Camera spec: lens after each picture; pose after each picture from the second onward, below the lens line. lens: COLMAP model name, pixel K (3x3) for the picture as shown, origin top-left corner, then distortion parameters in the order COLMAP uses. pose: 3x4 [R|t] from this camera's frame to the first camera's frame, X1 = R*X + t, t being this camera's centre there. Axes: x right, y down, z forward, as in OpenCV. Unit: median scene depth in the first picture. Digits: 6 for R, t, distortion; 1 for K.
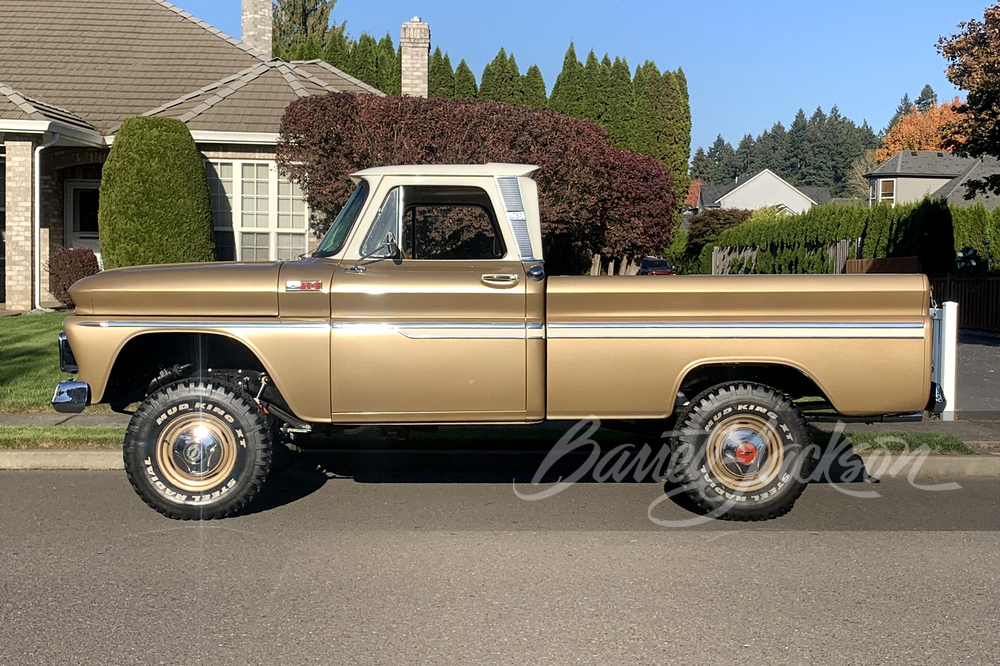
lens RADIAL K [[1381.3, 0, 500.0], [0, 1381.3, 333.0], [0, 0, 1]] dist [0.054003, -0.056653]
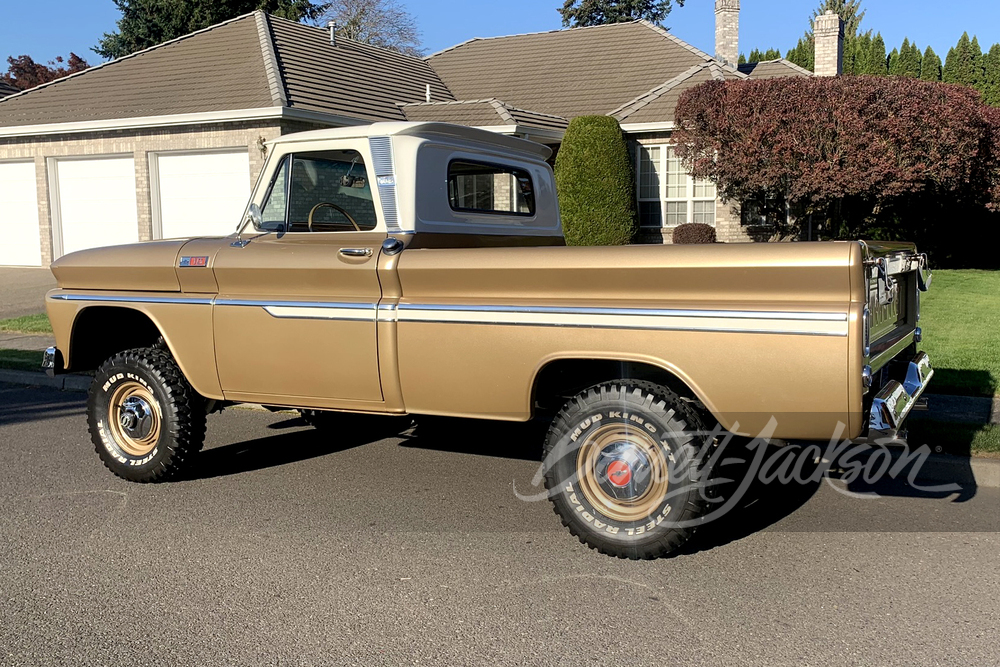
lens RADIAL K [[929.3, 0, 552.1], [0, 929.3, 330.7], [0, 0, 1]] dist [0.083777, -0.162219]
pose [[0.868391, 0.032639, -0.494805, 0.162163], [-0.000194, 0.997854, 0.065480, -0.011252], [0.495881, -0.056766, 0.866533, 0.213602]]
